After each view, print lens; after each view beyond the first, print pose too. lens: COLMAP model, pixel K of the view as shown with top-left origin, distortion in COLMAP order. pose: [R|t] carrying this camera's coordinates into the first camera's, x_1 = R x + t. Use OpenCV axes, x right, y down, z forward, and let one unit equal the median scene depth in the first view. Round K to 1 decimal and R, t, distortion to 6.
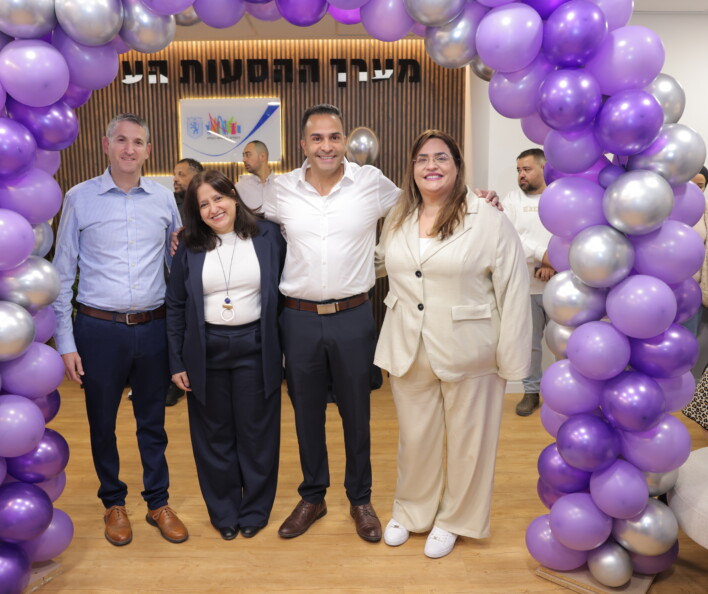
lens RADIAL K [[588.4, 0, 357.2], [0, 588.4, 320.2], [0, 0, 1]] dist [-0.107341, 0.063300]
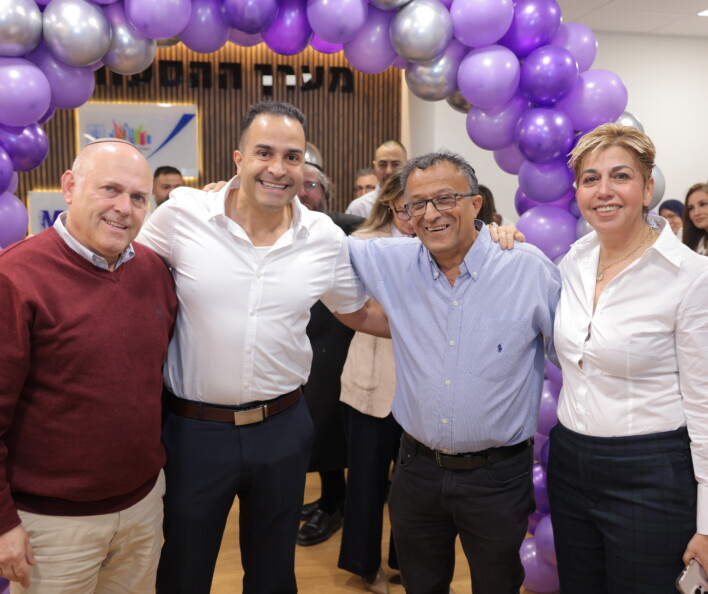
lens RADIAL K [[727.9, 0, 353.4], [0, 727.9, 302.0], [0, 0, 1]] dist [-0.016832, 0.000000]
pose [[0.987783, -0.009910, 0.155523, -0.074941], [0.023416, 0.996084, -0.085257, 0.012821], [-0.154069, 0.087857, 0.984146, -0.096798]]
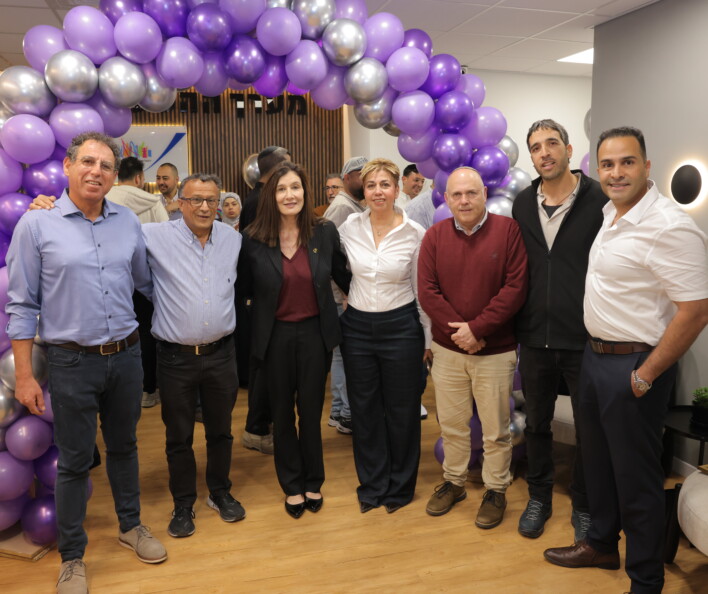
lens RADIAL K [[588.4, 0, 361.3], [0, 588.4, 292.7], [0, 0, 1]] dist [-0.107341, 0.063300]
pose [[0.965932, -0.044328, 0.254973, -0.108206], [0.060110, 0.996706, -0.054436, 0.024353], [-0.251720, 0.067908, 0.965415, -0.164094]]
